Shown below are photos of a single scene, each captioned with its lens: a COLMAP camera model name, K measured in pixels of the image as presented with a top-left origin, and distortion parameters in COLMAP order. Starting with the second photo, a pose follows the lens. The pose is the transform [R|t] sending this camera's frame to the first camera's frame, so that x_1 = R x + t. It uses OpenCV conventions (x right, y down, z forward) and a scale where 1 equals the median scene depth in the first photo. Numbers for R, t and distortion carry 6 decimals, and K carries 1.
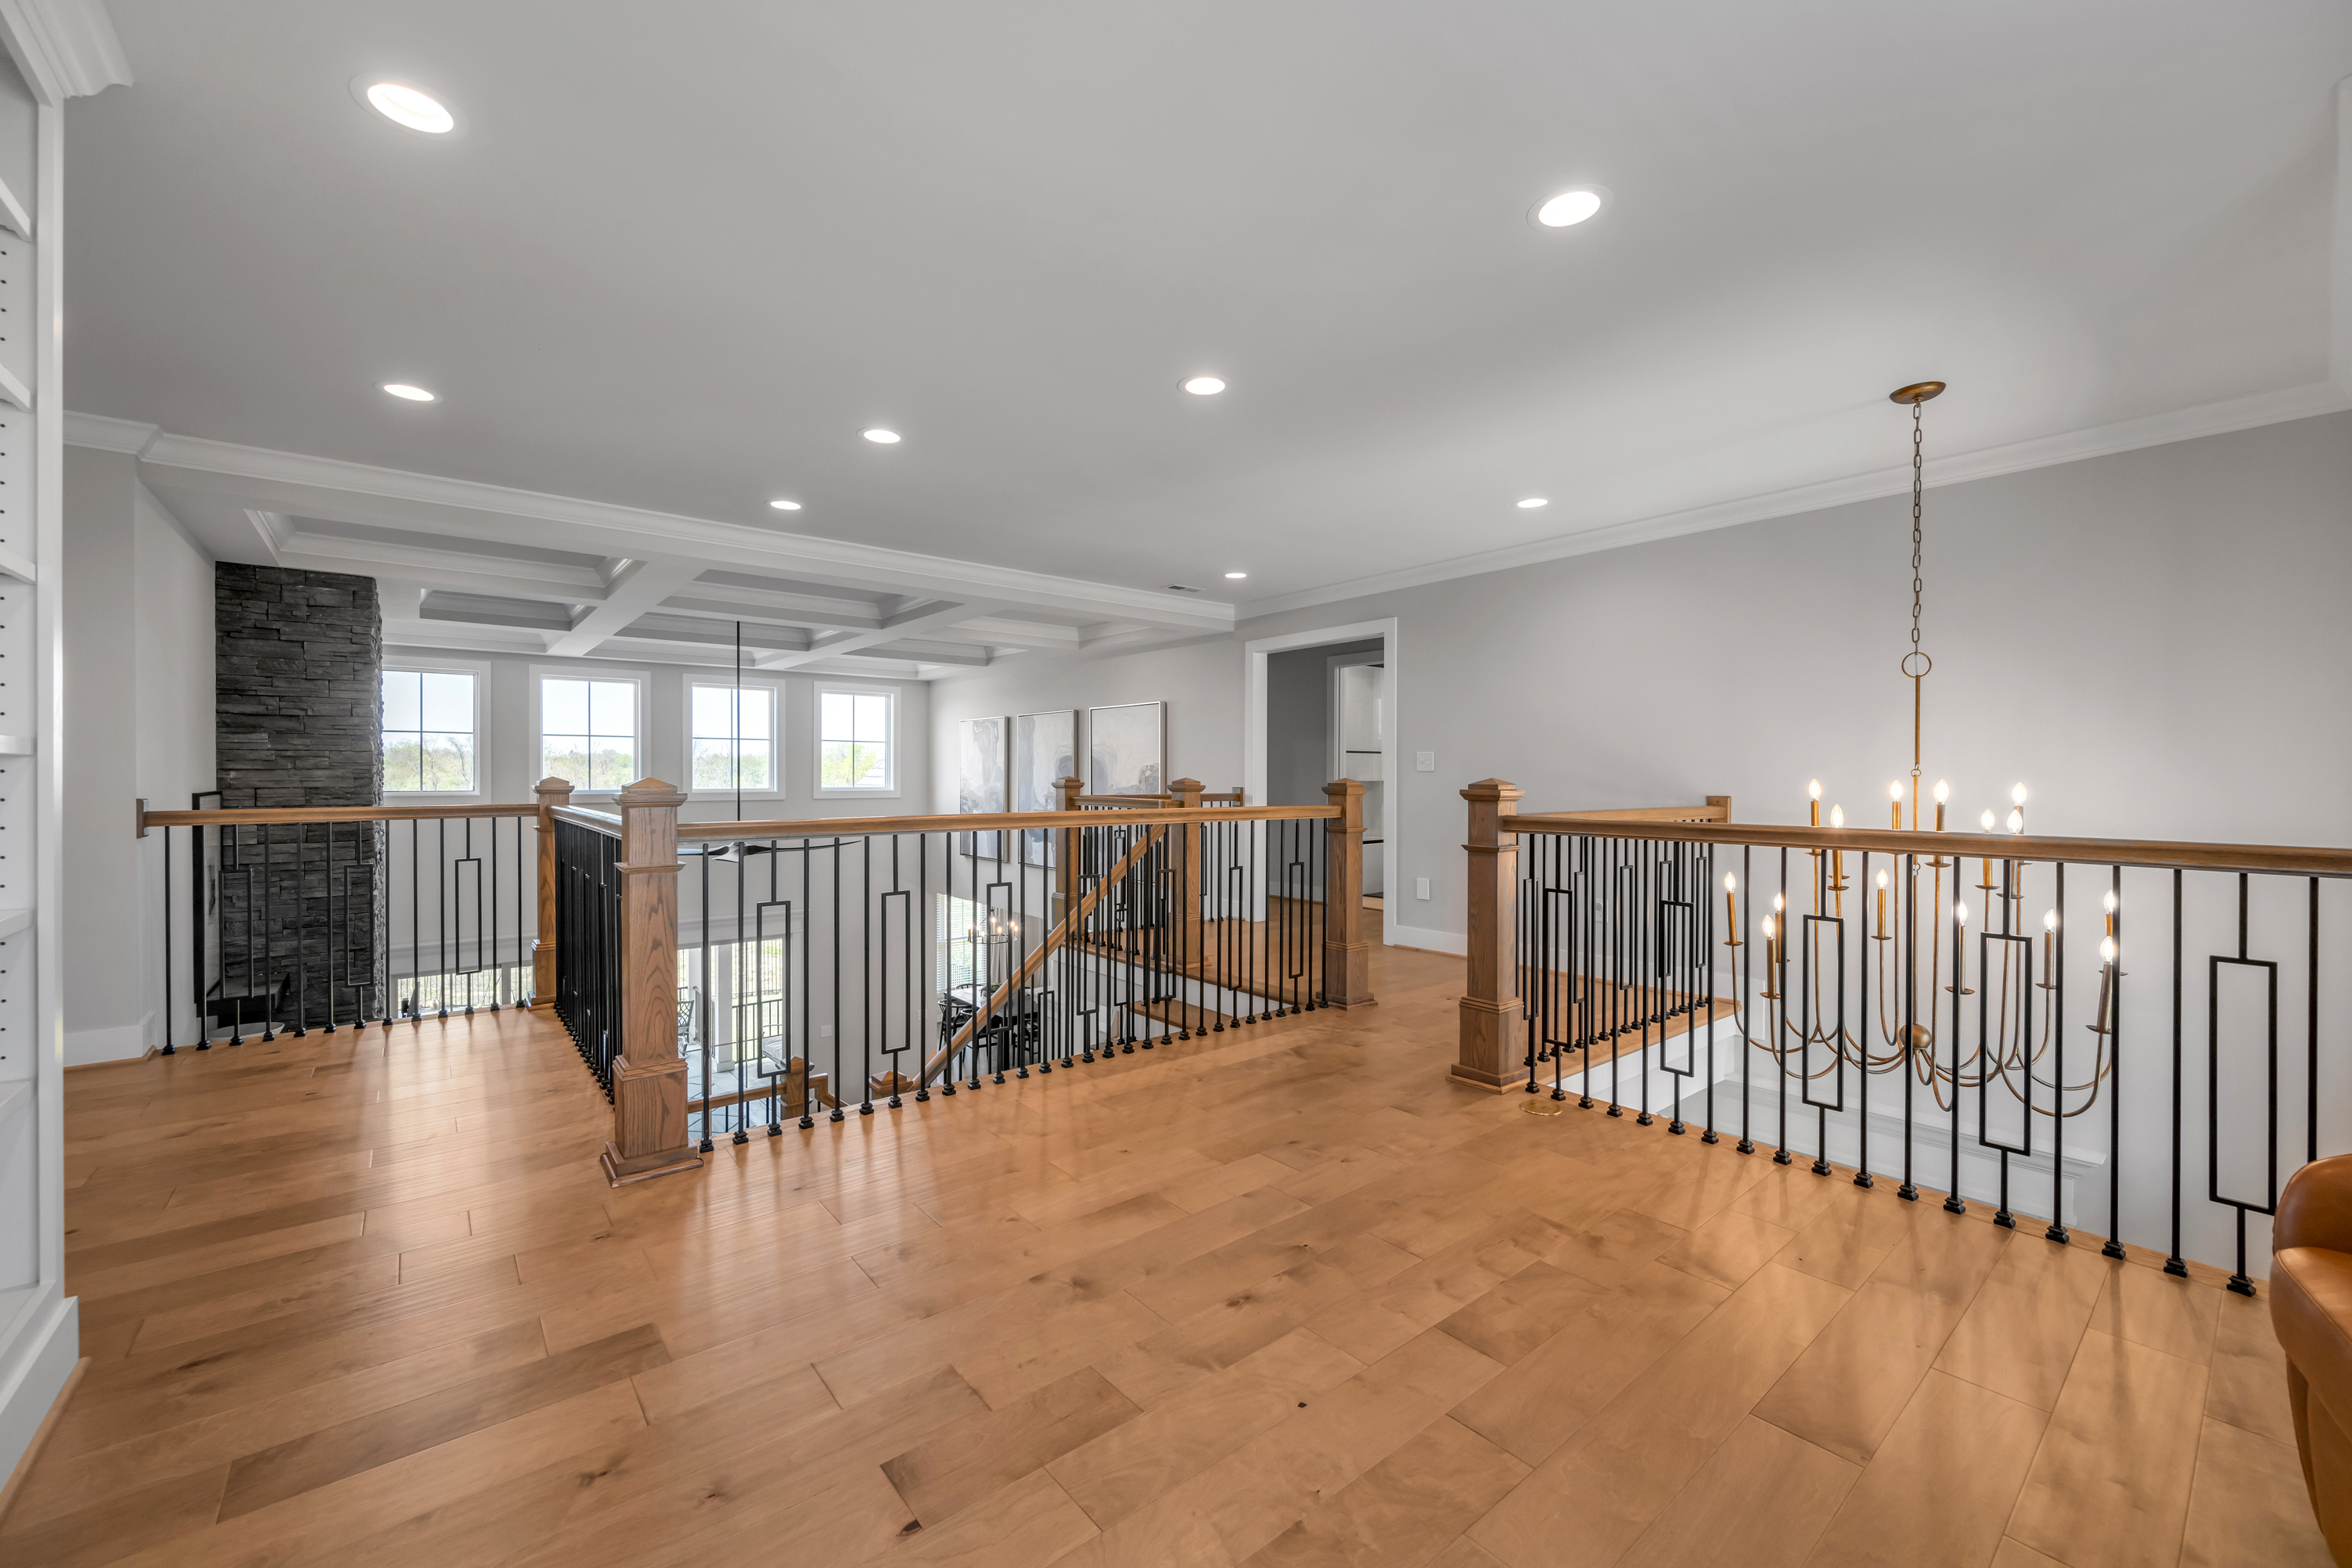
lens RADIAL K [[941.8, 0, 1176.0], [0, 941.8, 784.0], [0, 0, 1]] dist [-0.002584, 0.000283]
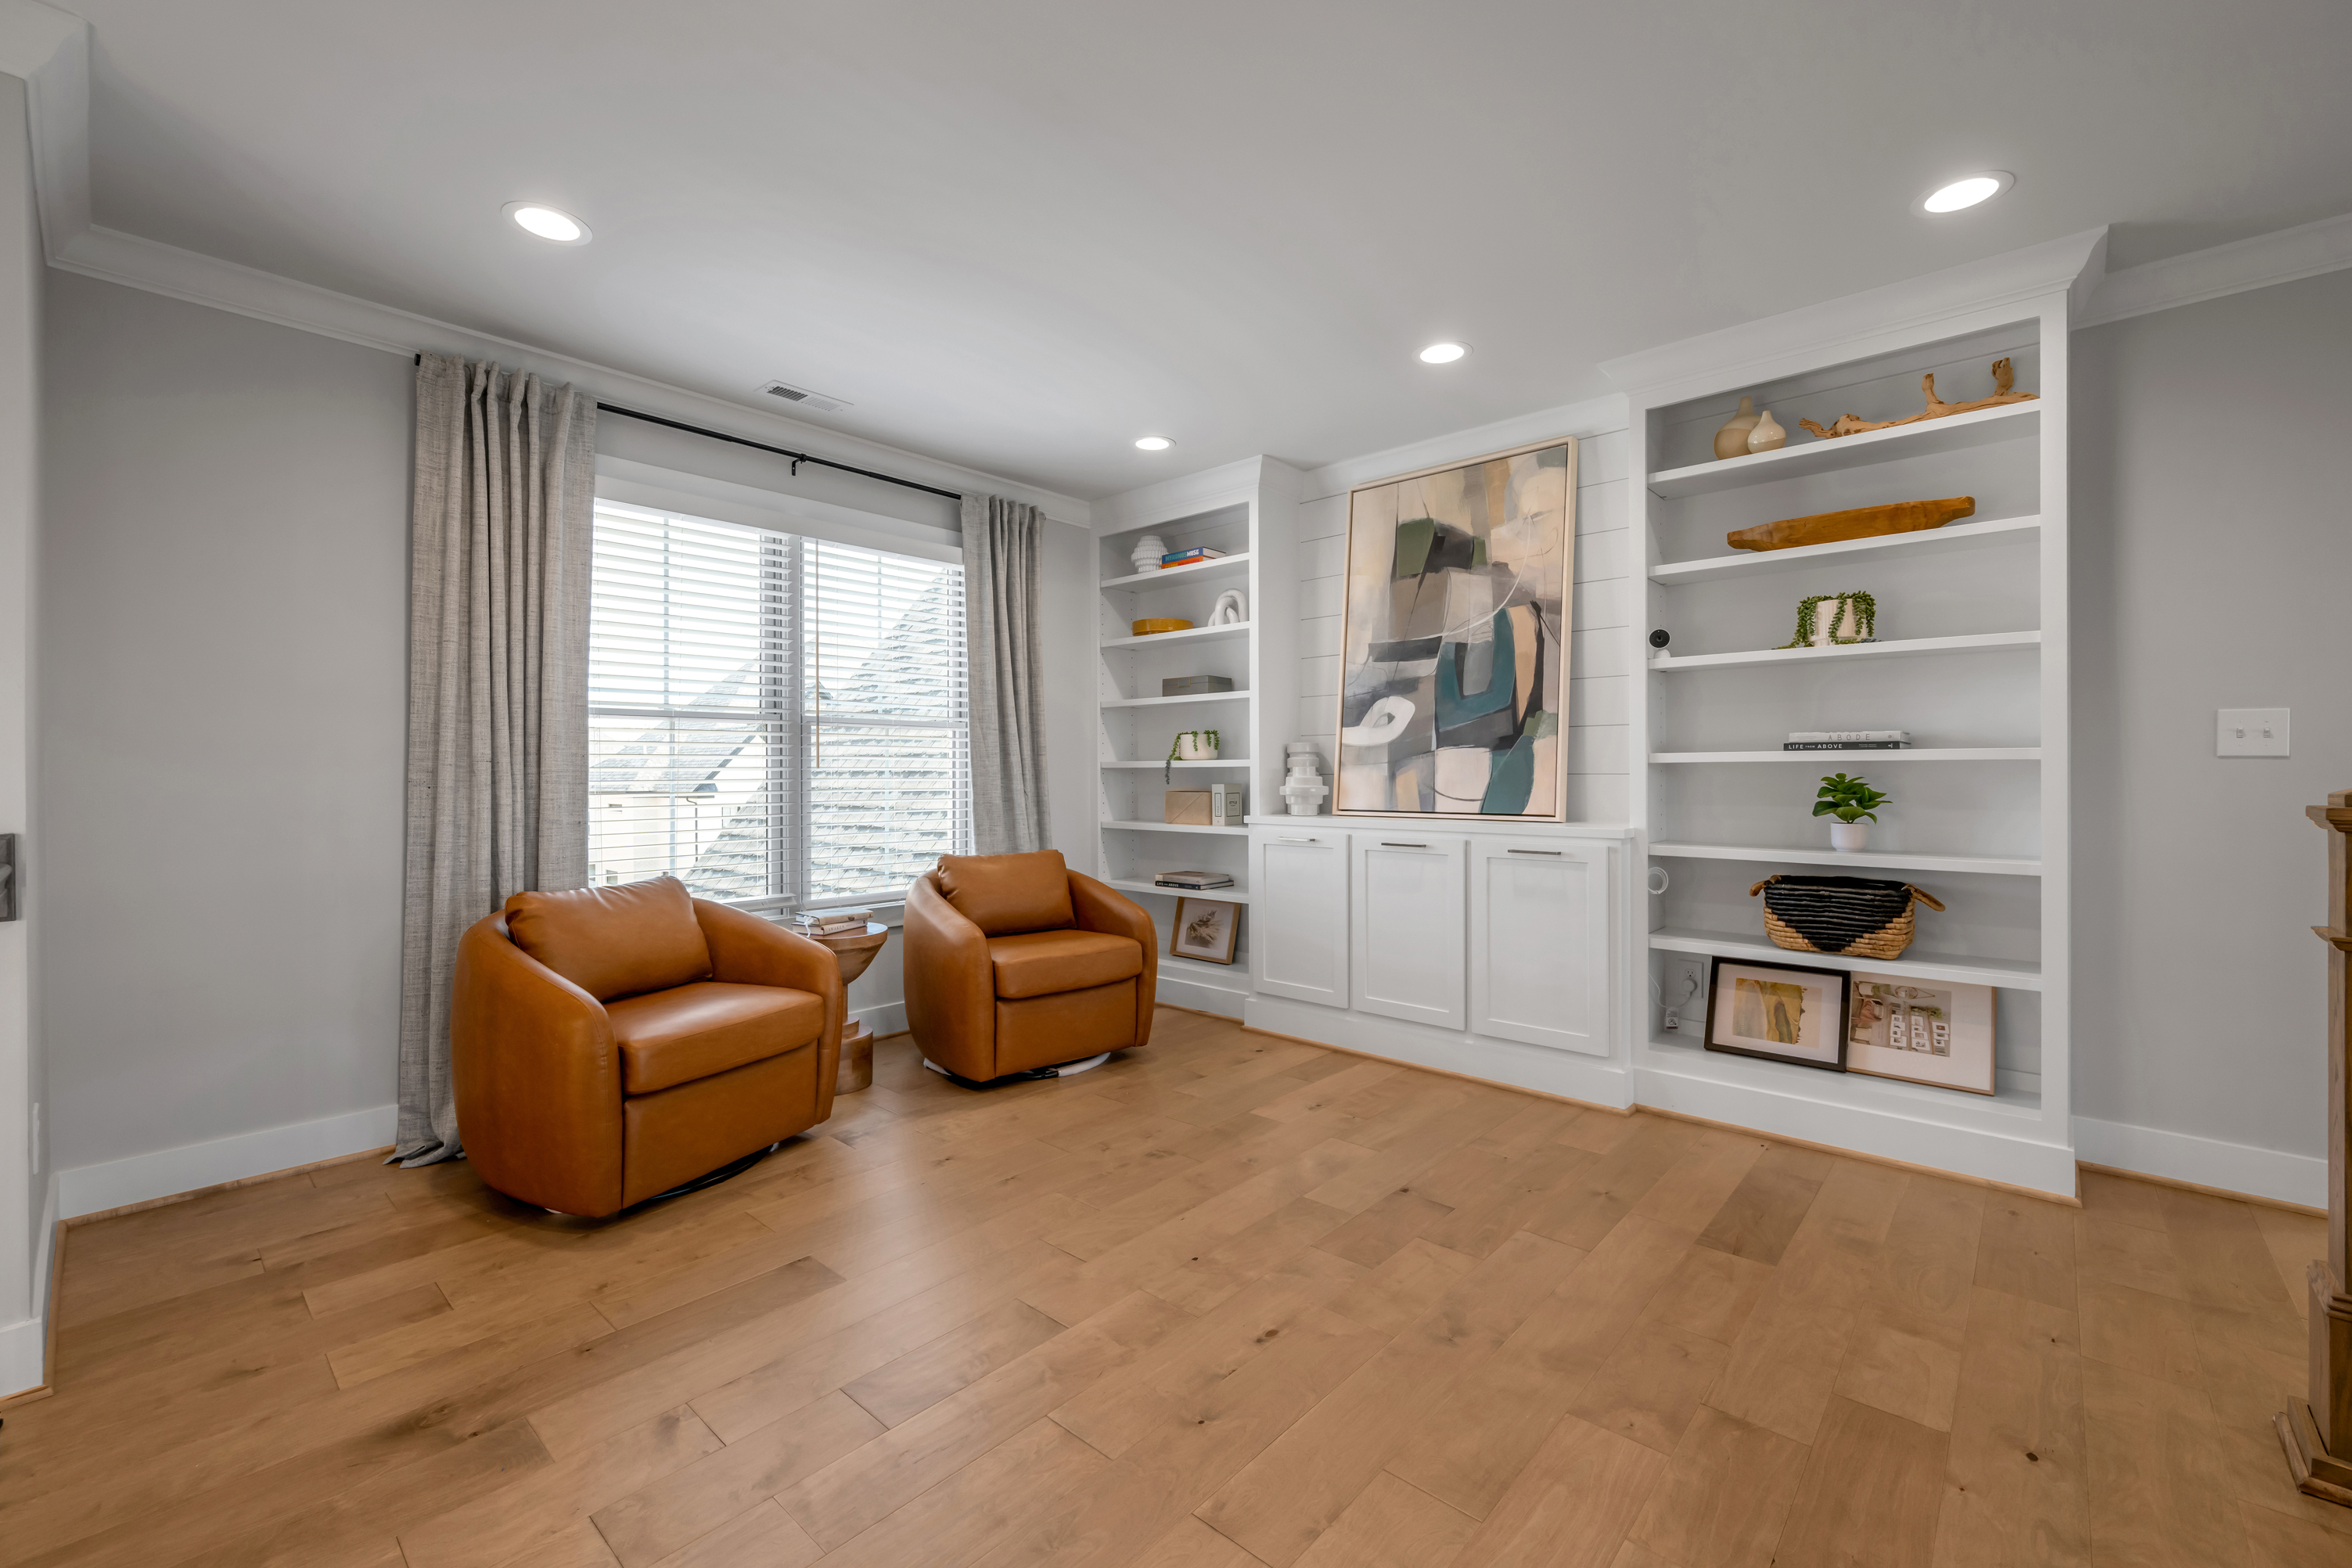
lens RADIAL K [[955.1, 0, 1168.0], [0, 955.1, 773.5], [0, 0, 1]] dist [-0.002070, -0.000112]
pose [[-0.991089, -0.001816, -0.133190, 0.180996], [-0.003588, 0.999908, 0.013067, -0.013728], [0.133154, 0.013428, -0.991004, 1.185207]]
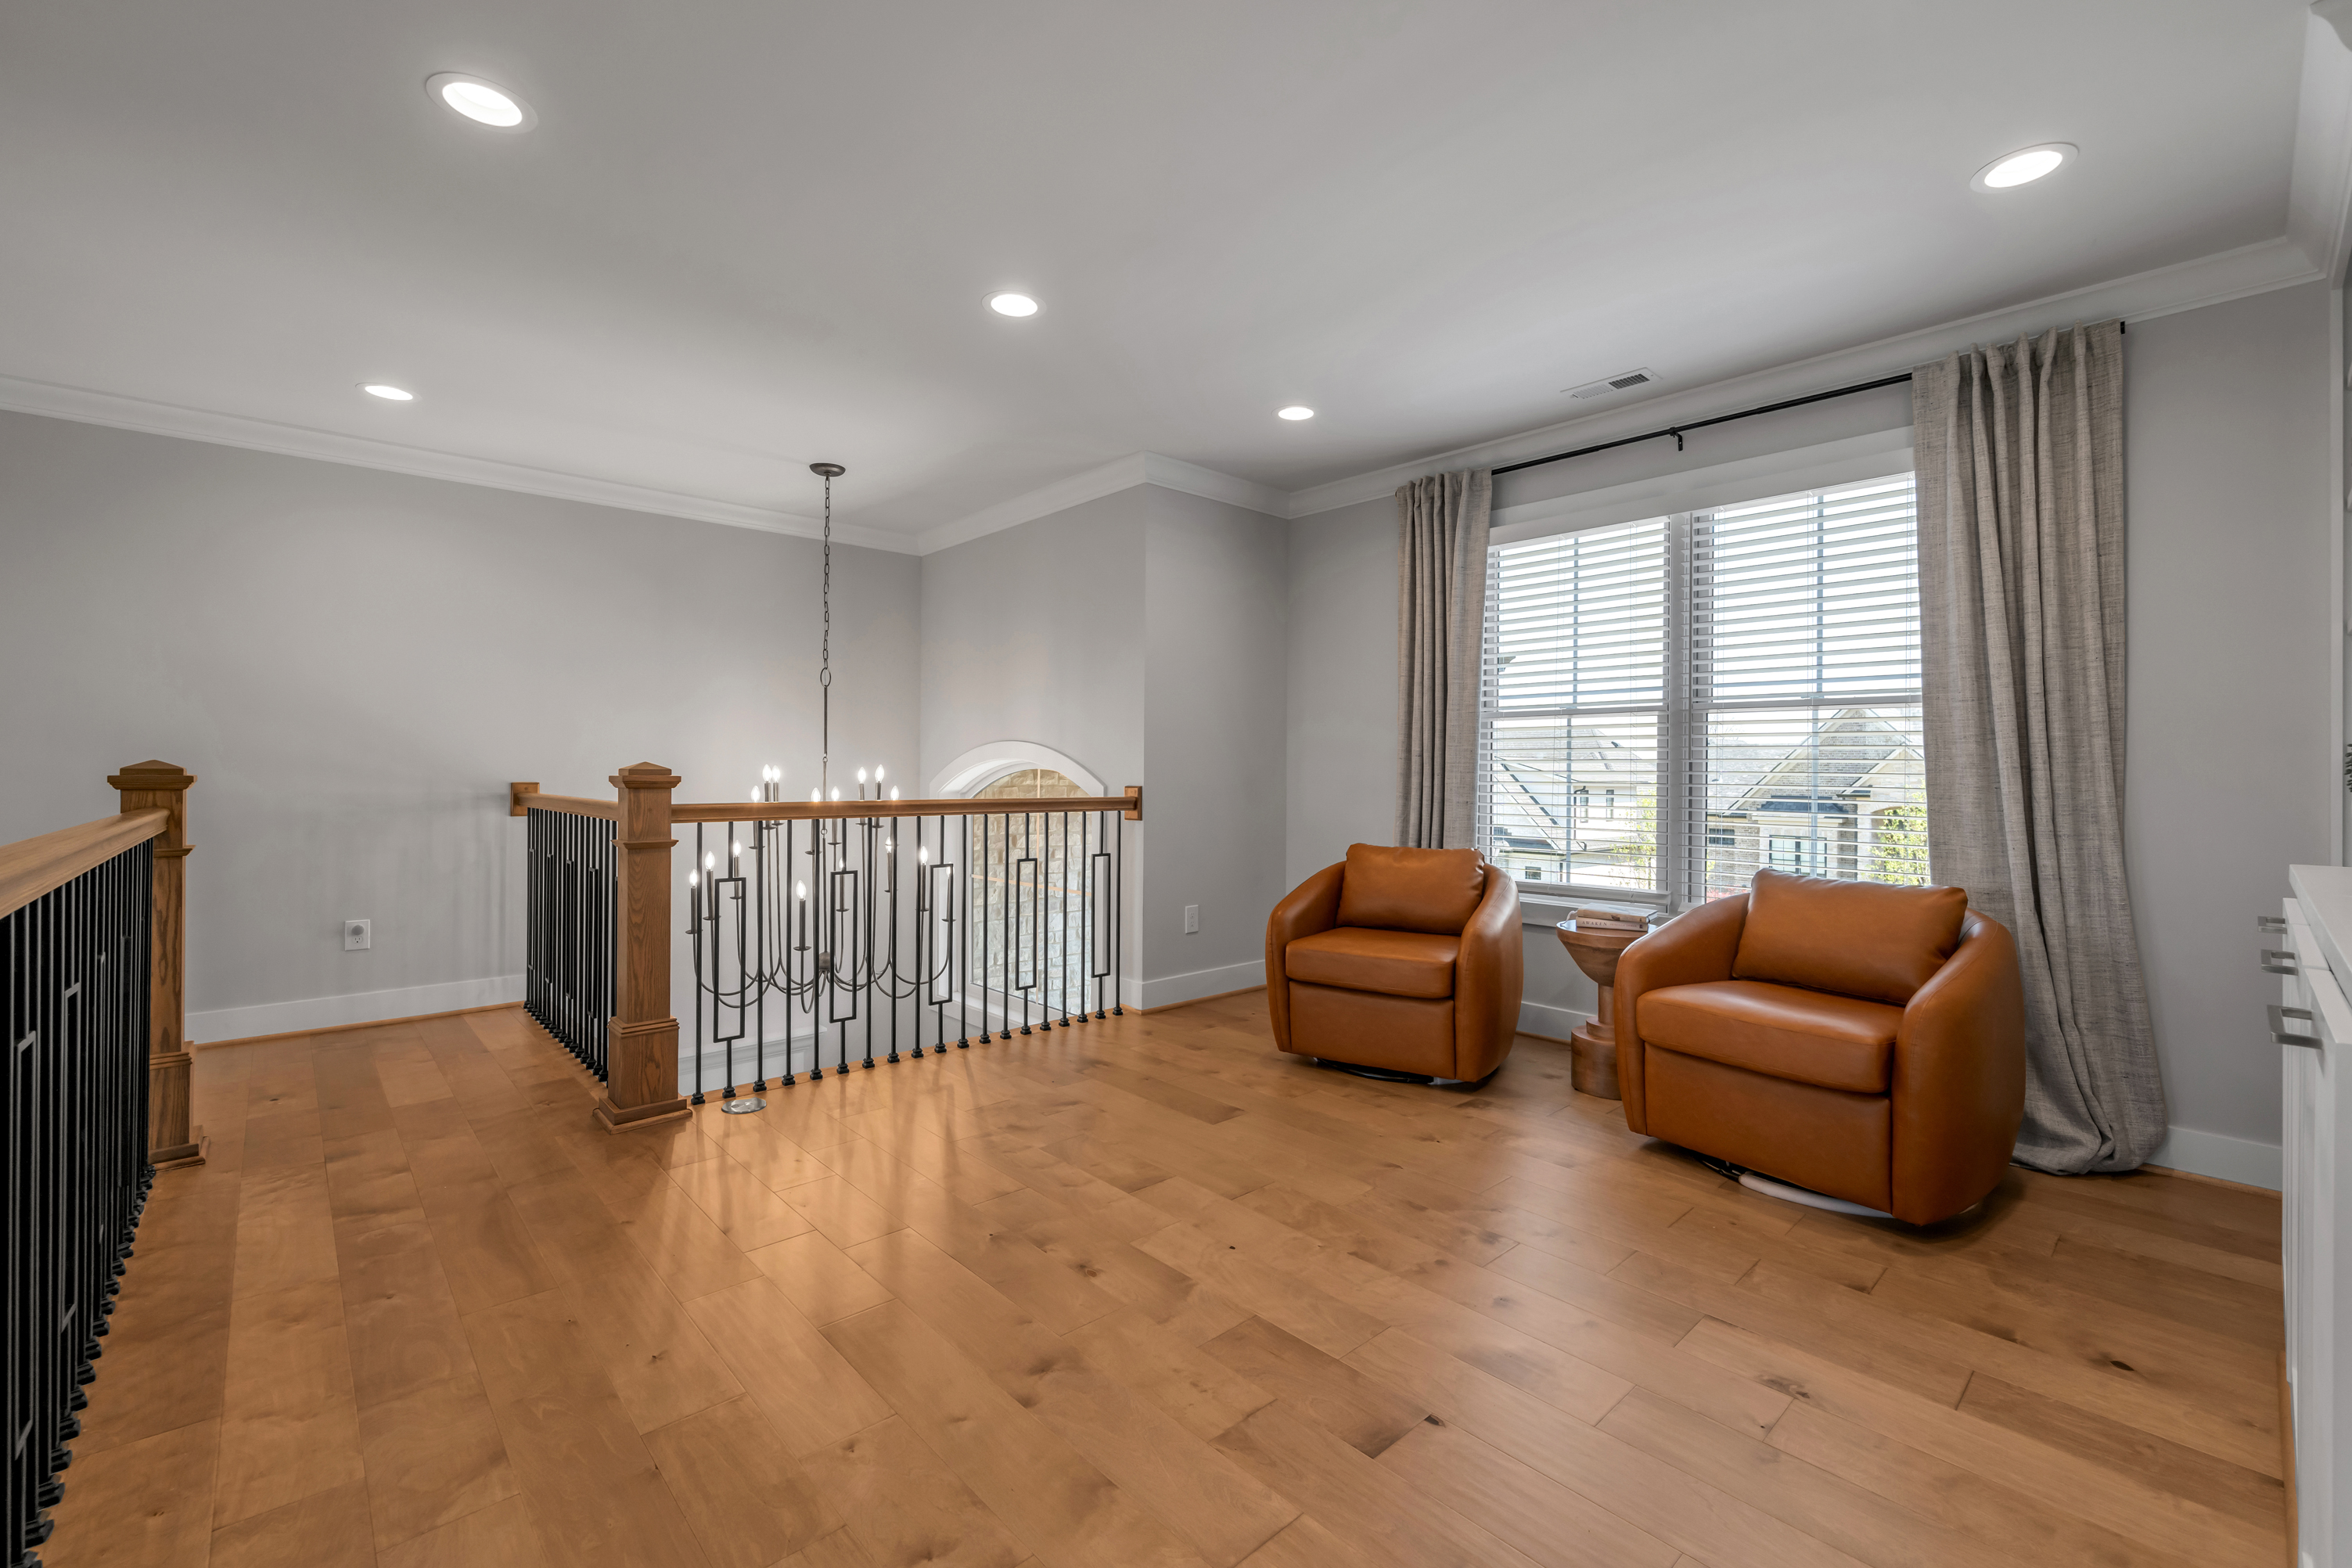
lens RADIAL K [[980.8, 0, 1201.5], [0, 980.8, 757.7], [0, 0, 1]] dist [-0.011553, -0.000222]
pose [[-0.065466, 0.006030, 0.997837, -0.622667], [0.005700, 0.999968, -0.005669, -0.002091], [-0.997839, 0.005317, -0.065498, 0.582328]]
